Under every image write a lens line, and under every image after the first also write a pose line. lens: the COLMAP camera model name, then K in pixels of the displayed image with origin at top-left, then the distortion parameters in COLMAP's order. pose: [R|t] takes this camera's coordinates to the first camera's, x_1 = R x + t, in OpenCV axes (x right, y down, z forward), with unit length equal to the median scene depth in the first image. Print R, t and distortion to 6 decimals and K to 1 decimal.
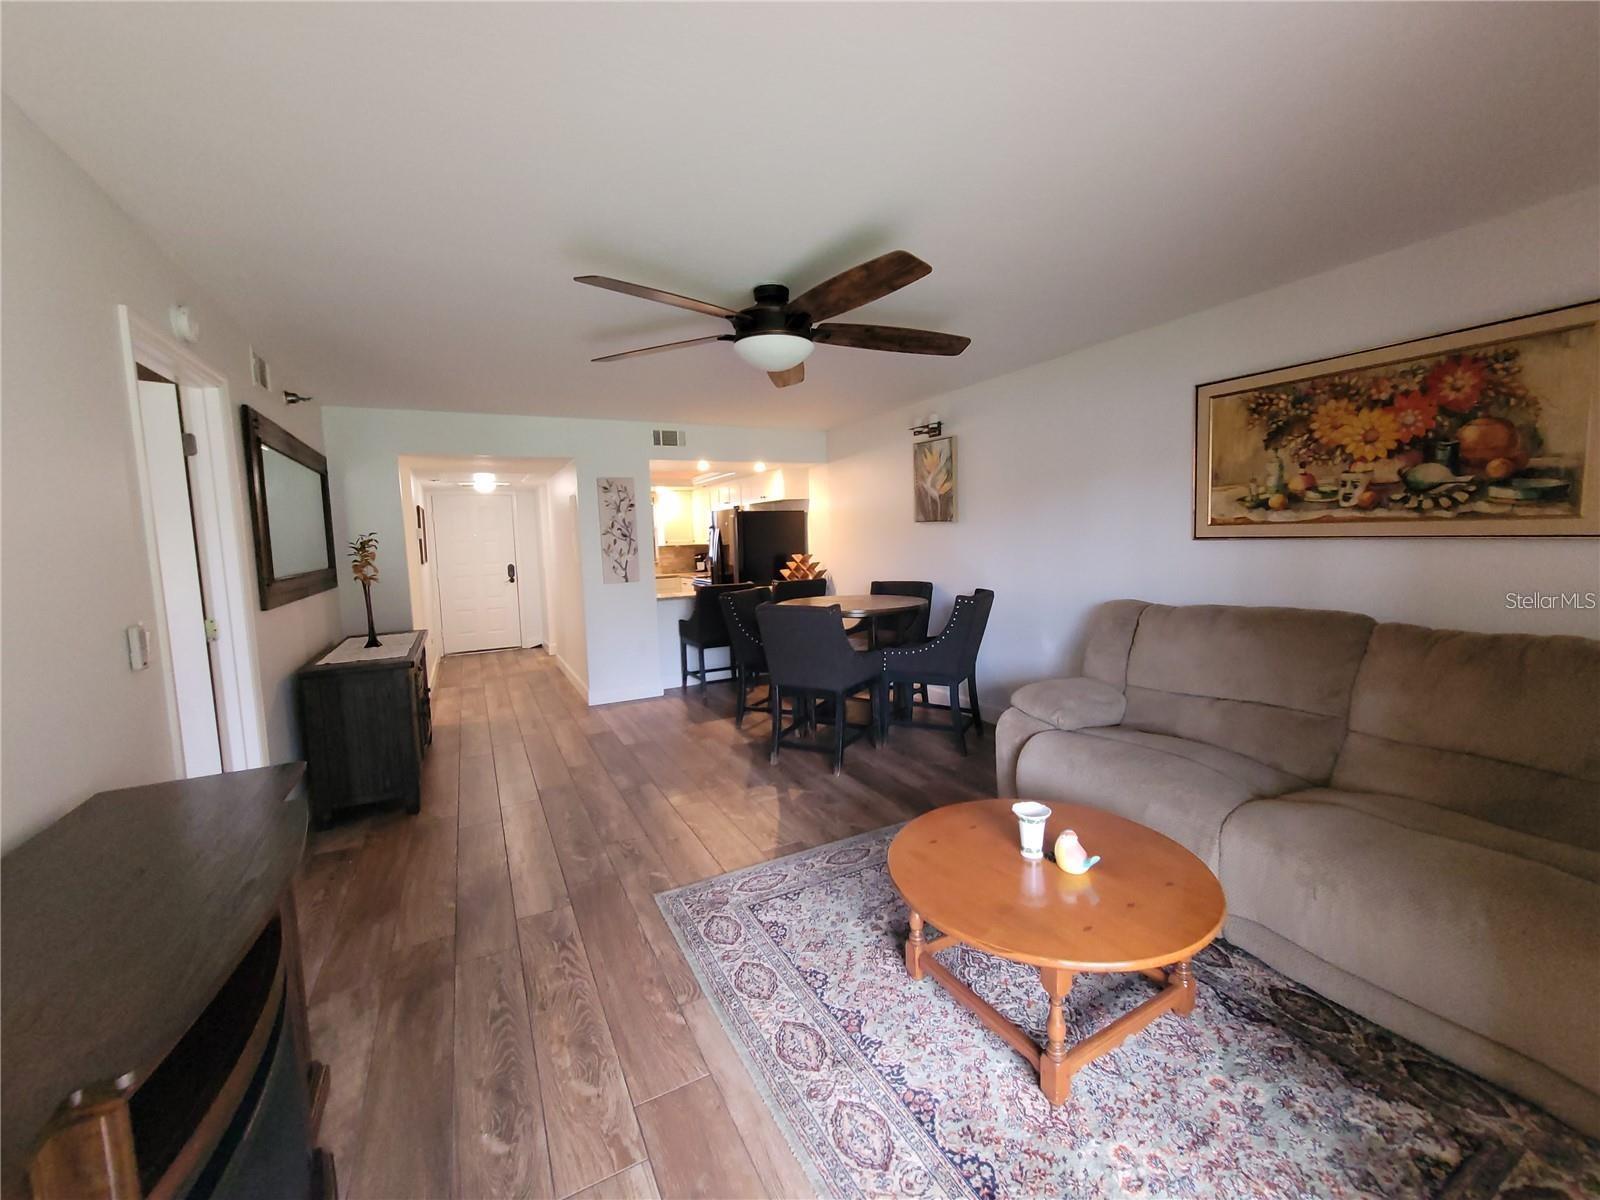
lens RADIAL K [[651.6, 0, 815.0], [0, 651.6, 588.8], [0, 0, 1]] dist [0.001286, -0.000017]
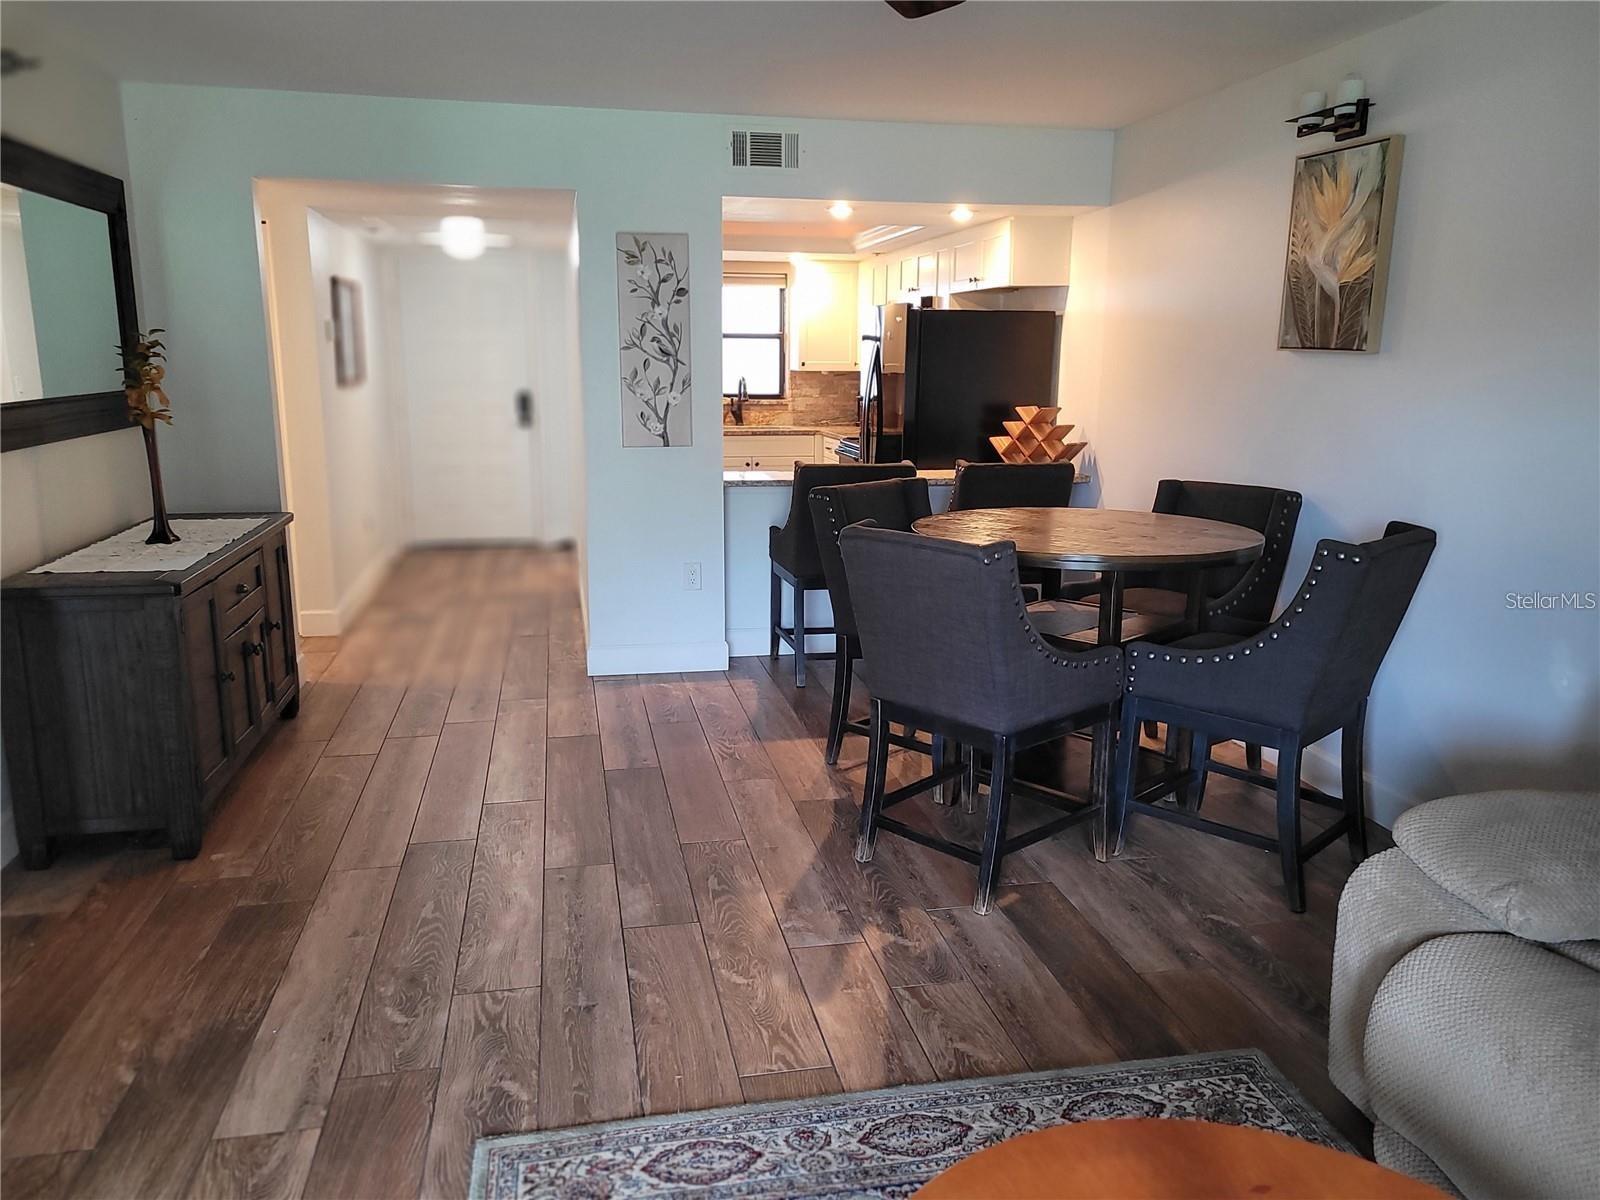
lens RADIAL K [[1203.0, 0, 800.0], [0, 1203.0, 600.0], [0, 0, 1]] dist [0.084197, -0.069094]
pose [[0.957263, 0.098185, -0.272042, 0.089668], [-0.063755, 0.989111, 0.132648, -0.025702], [0.282104, -0.109635, 0.953099, 0.130284]]
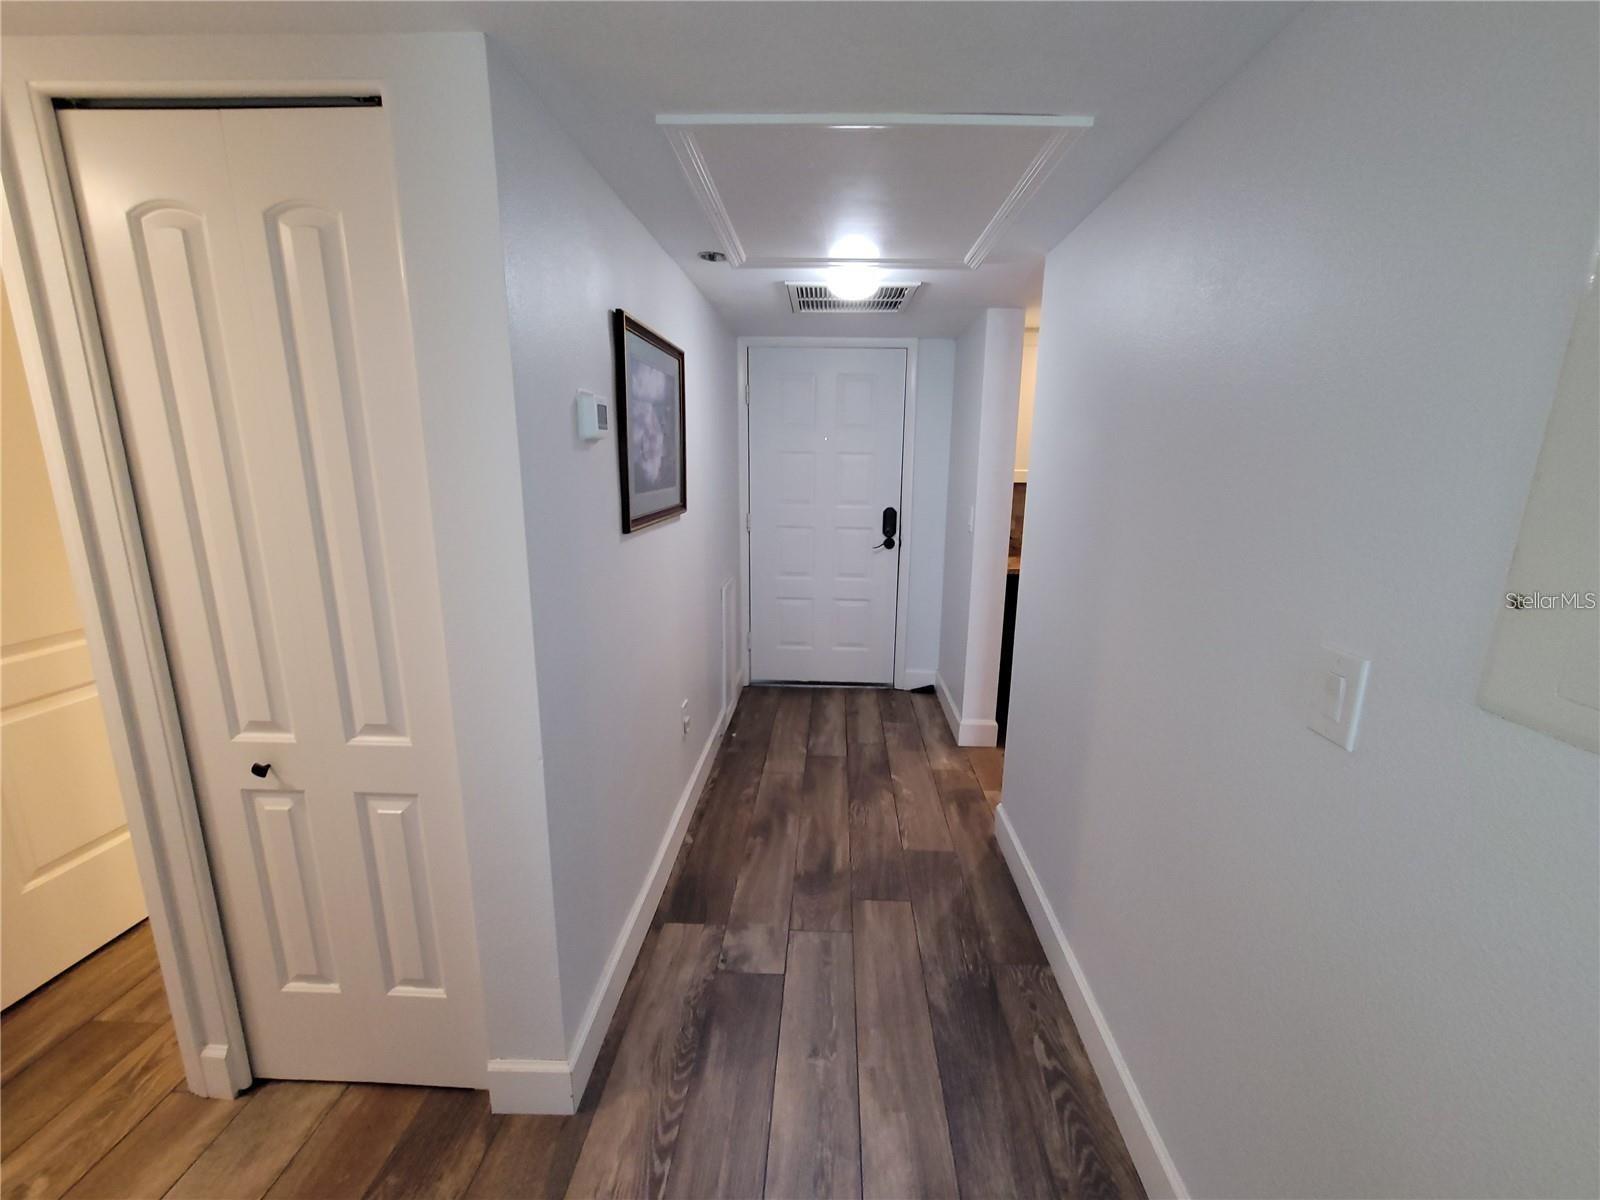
lens RADIAL K [[655.3, 0, 812.5], [0, 655.3, 596.3], [0, 0, 1]] dist [0.003338, -0.000170]
pose [[0.862497, 0.151868, -0.482738, -0.494775], [-0.084993, 0.983830, 0.157656, -0.079800], [0.498875, -0.094949, 0.861457, 0.997691]]
